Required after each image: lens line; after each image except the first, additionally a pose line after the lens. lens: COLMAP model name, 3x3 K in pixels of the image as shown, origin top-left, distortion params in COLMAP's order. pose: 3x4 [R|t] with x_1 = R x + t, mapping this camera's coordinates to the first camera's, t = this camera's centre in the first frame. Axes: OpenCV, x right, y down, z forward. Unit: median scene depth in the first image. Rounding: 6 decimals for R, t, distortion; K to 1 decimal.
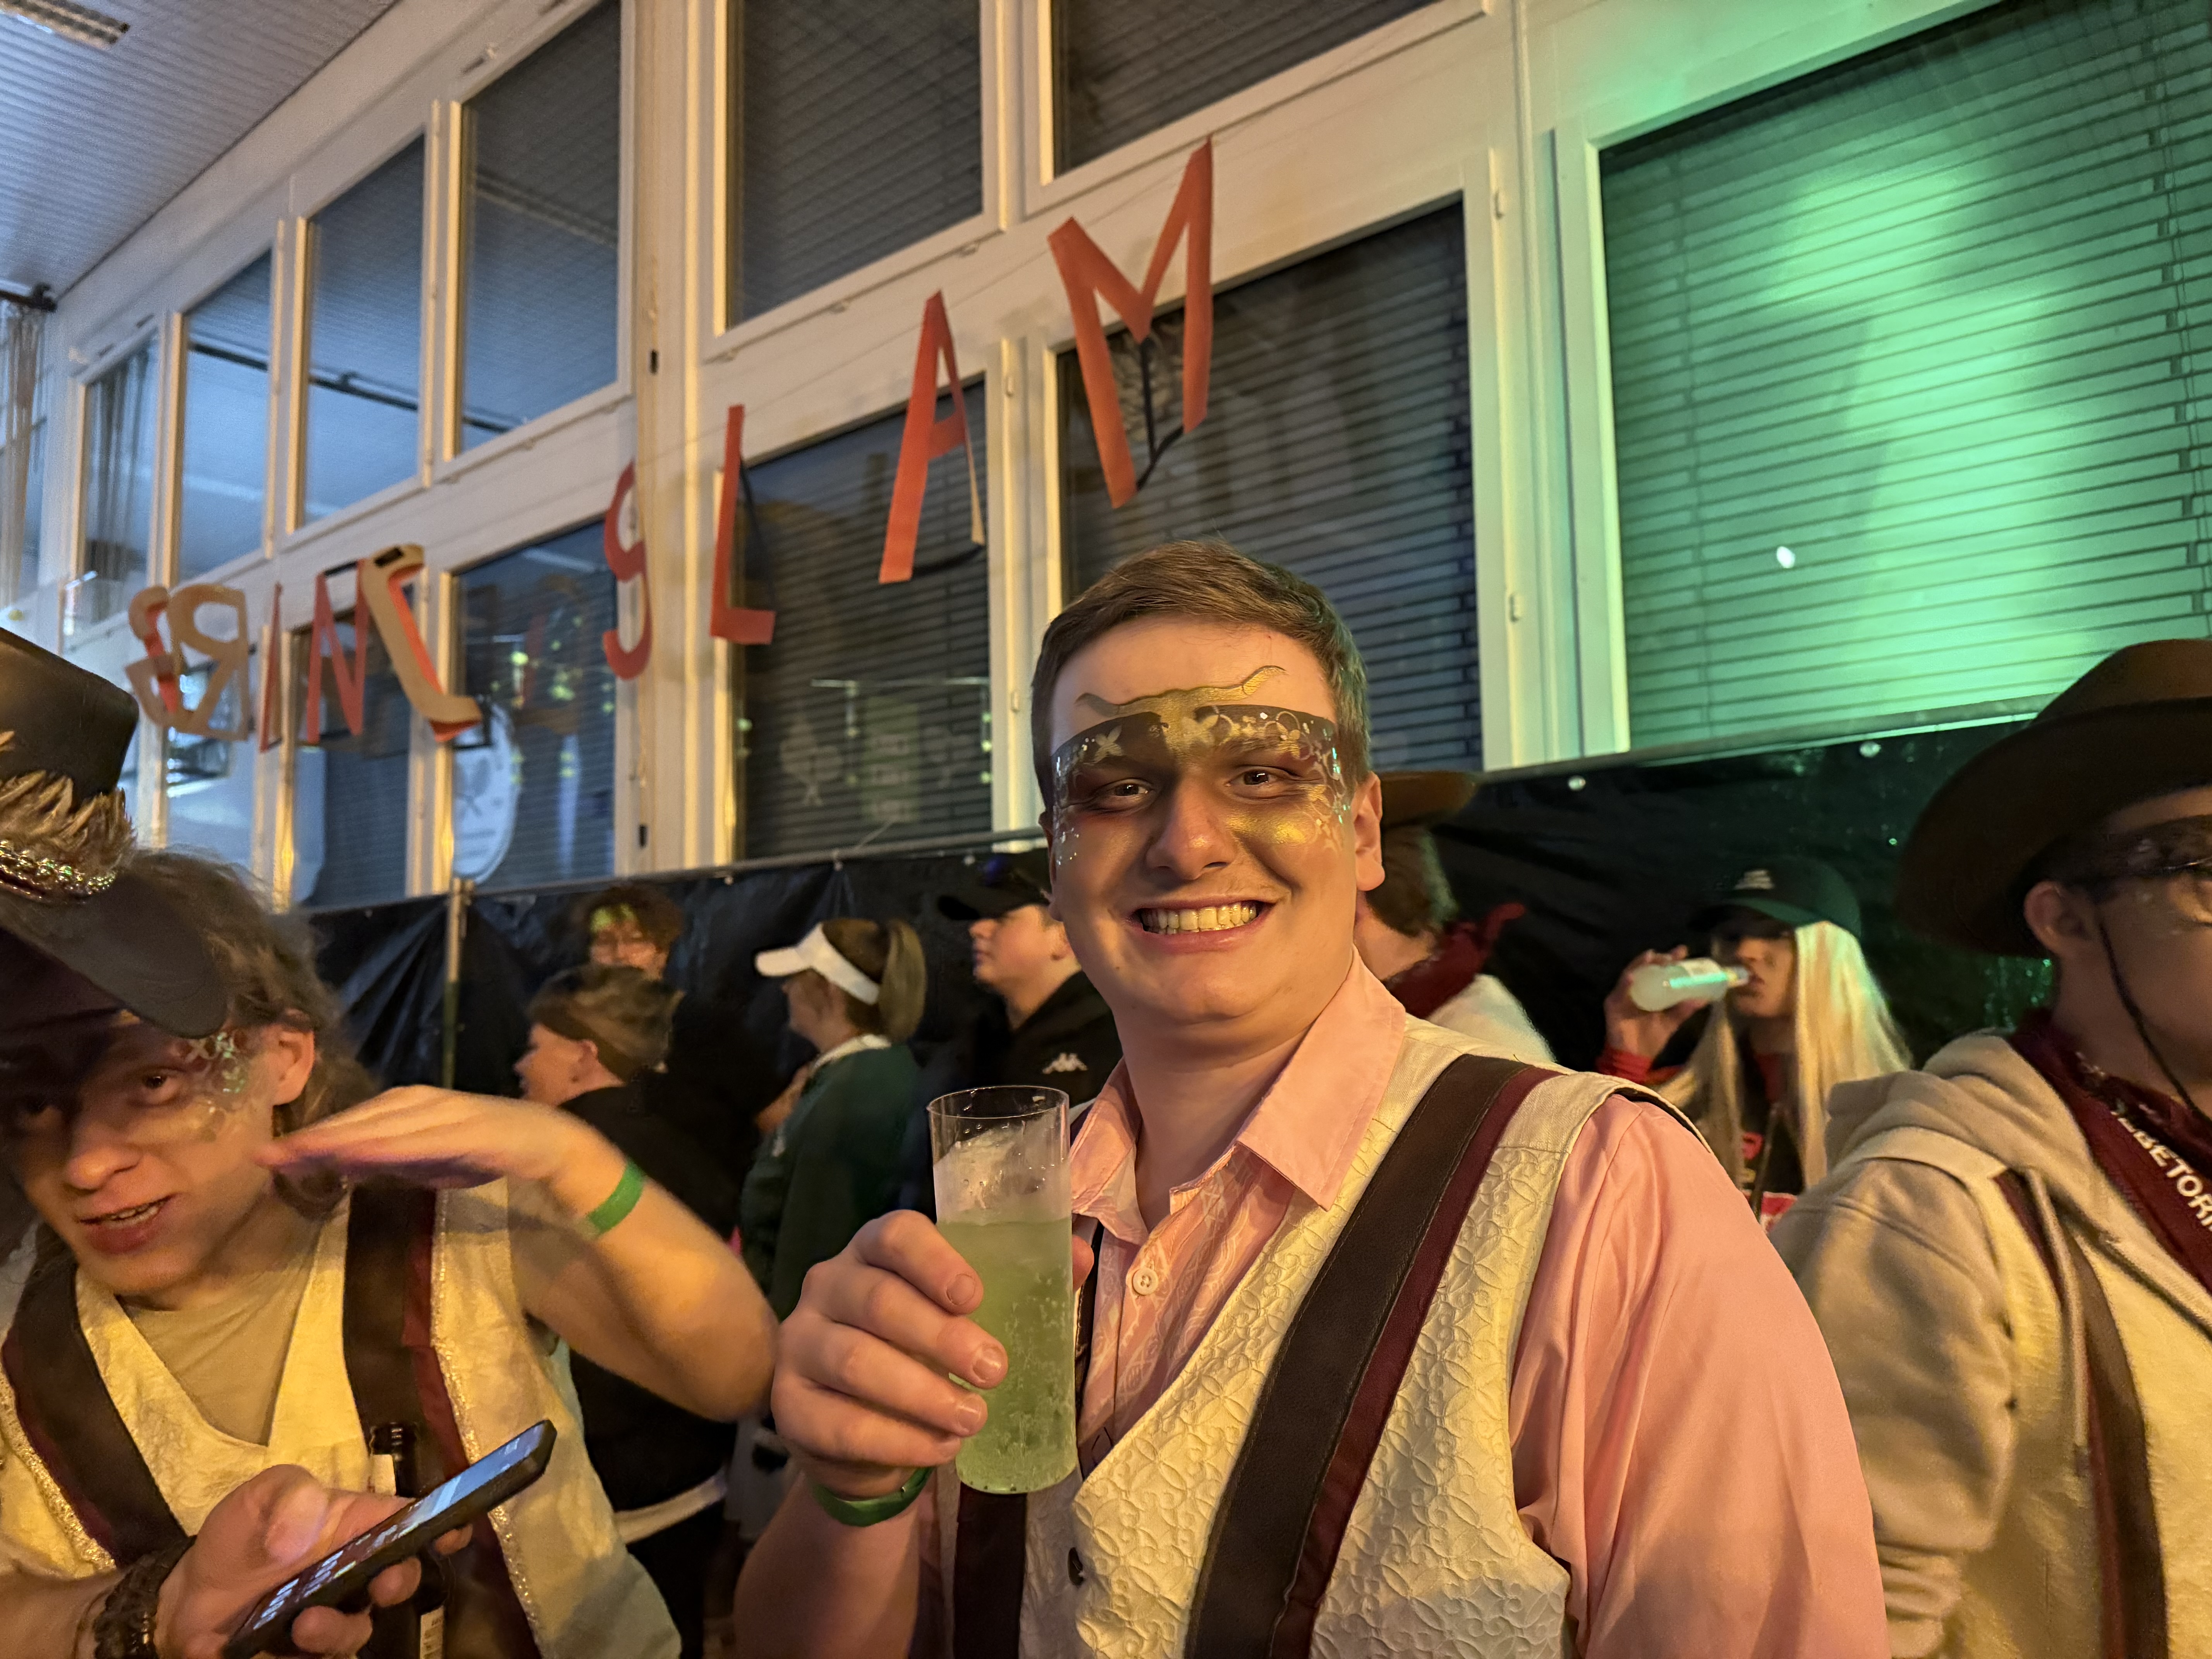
lens RADIAL K [[1579.8, 0, 1103.5], [0, 1579.8, 832.9], [0, 0, 1]] dist [0.004722, -0.007899]
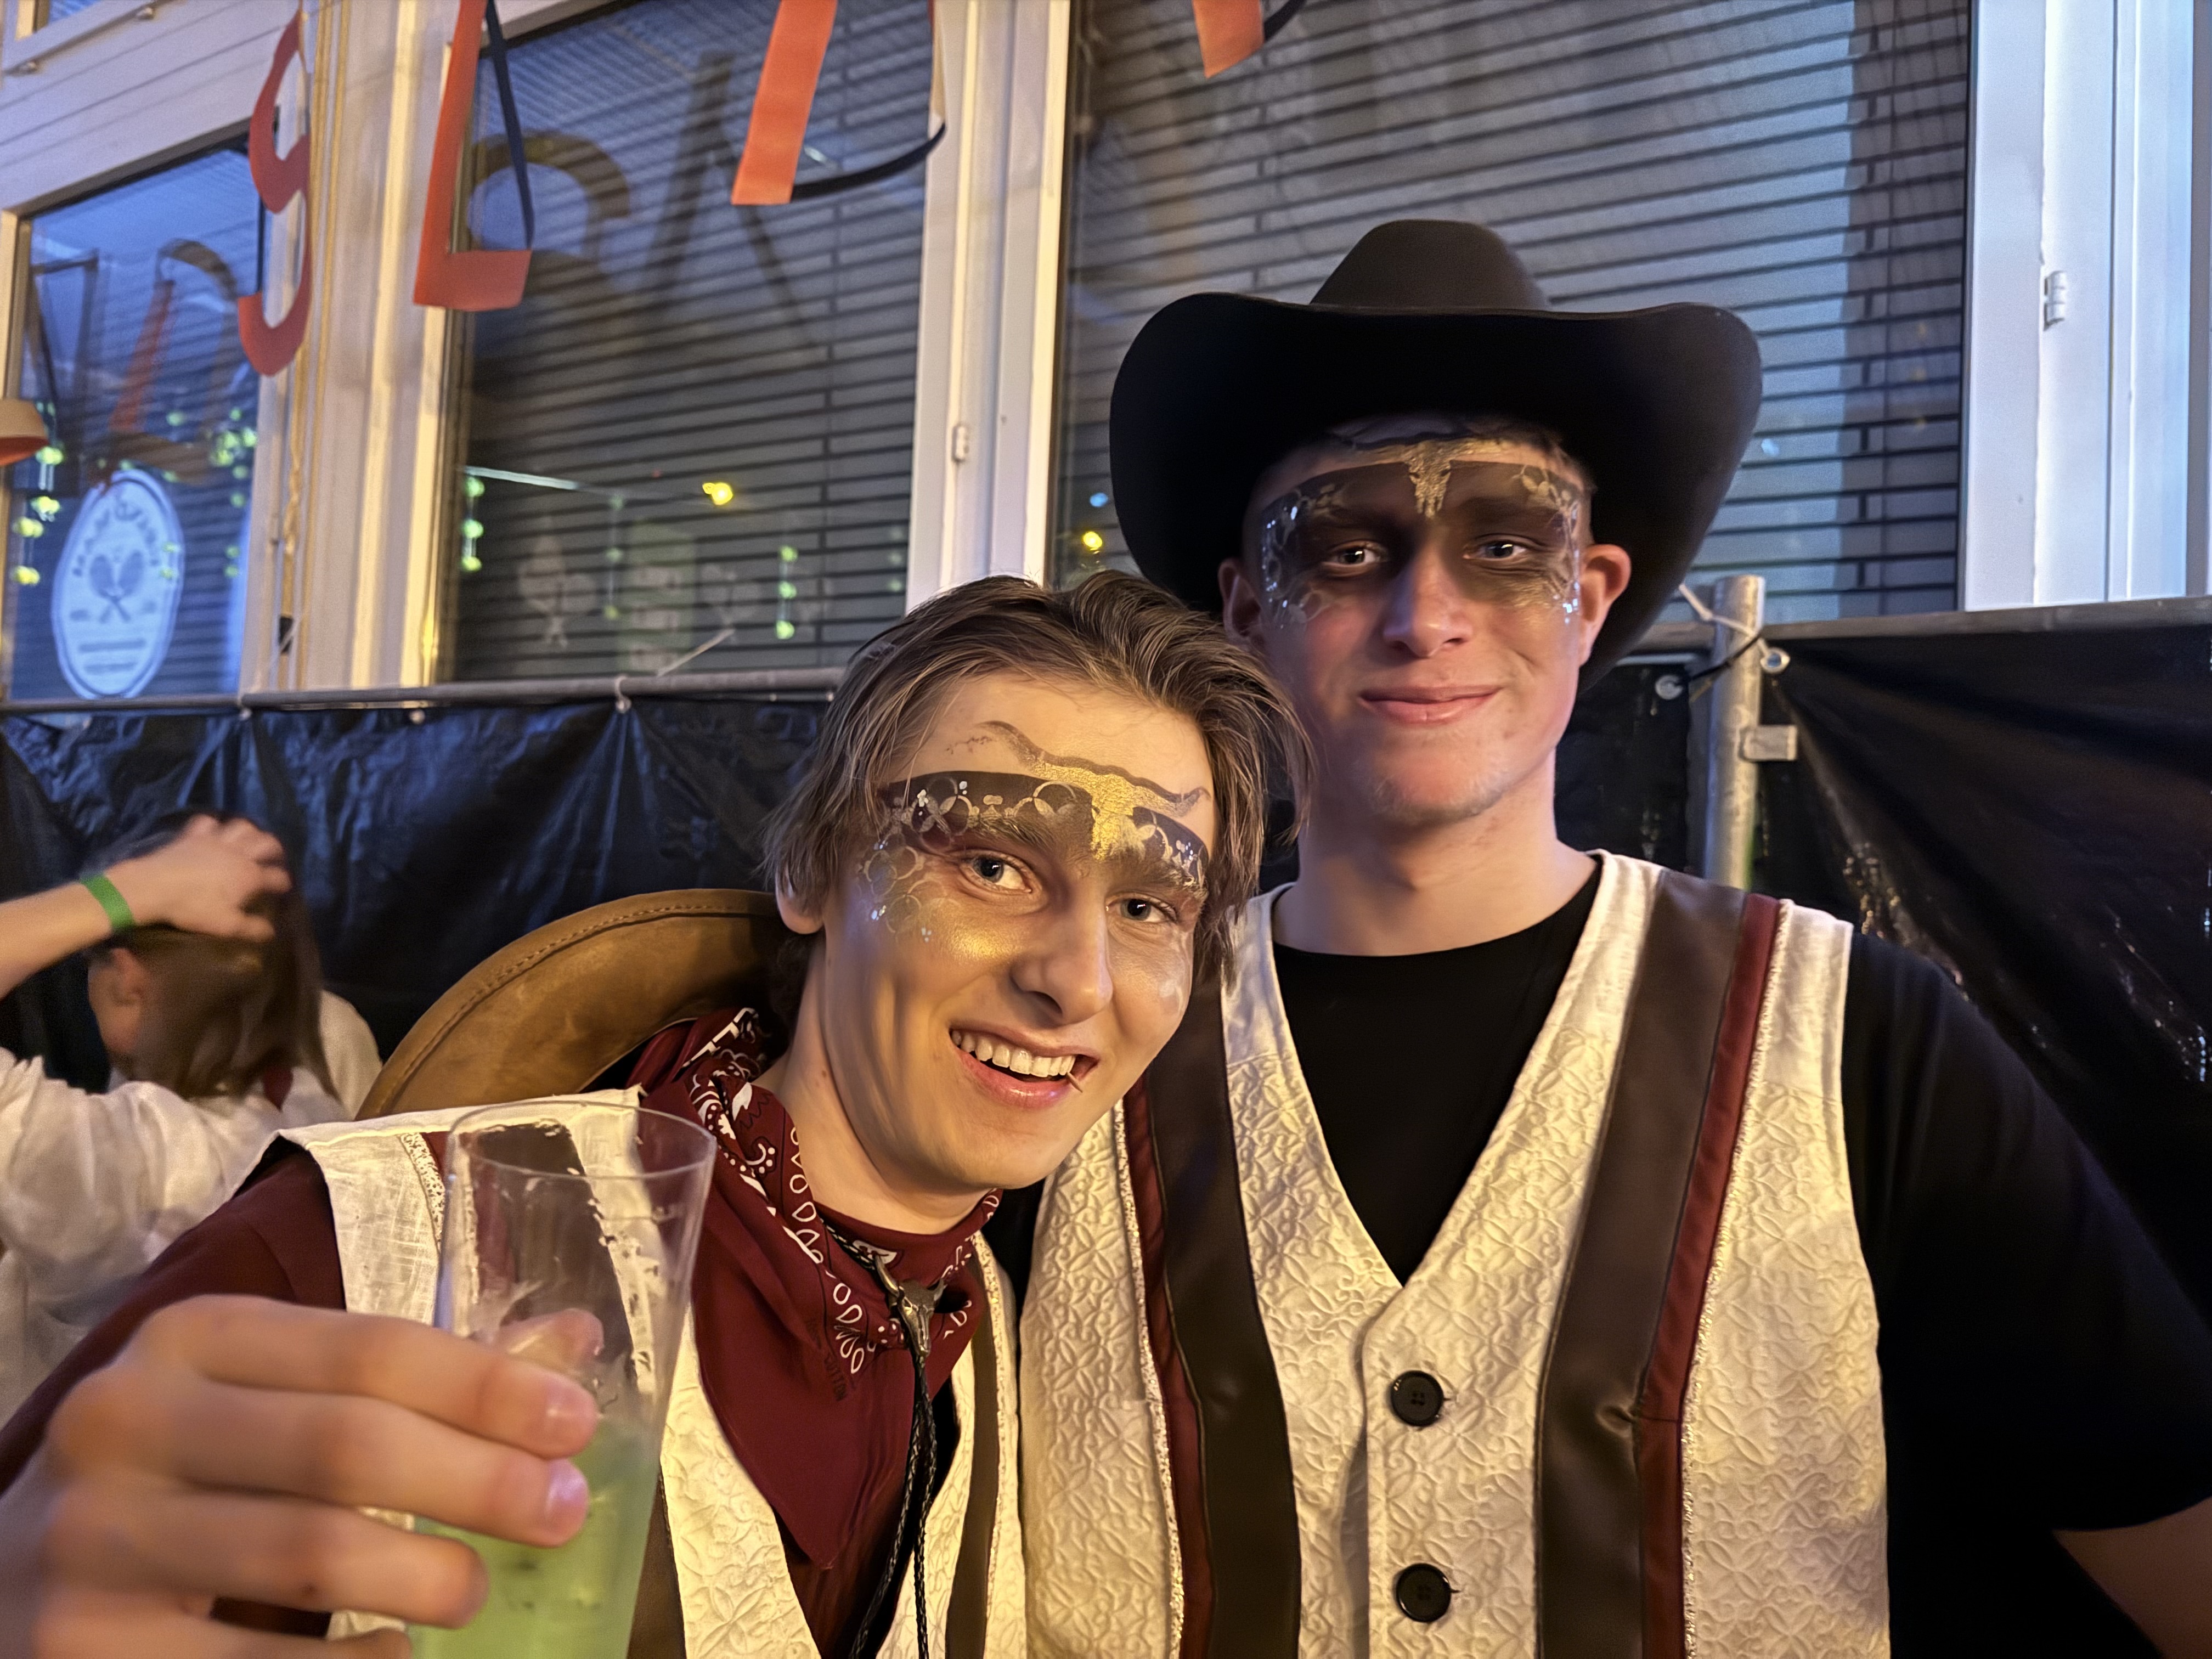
lens RADIAL K [[1588.7, 0, 1106.0], [0, 1588.7, 829.5], [0, 0, 1]] dist [0.027946, -0.083606]
pose [[0.984644, 0.071374, 0.159317, -0.070041], [-0.081950, 0.994779, 0.060824, 0.013724], [-0.154144, -0.072946, 0.985352, 0.335958]]
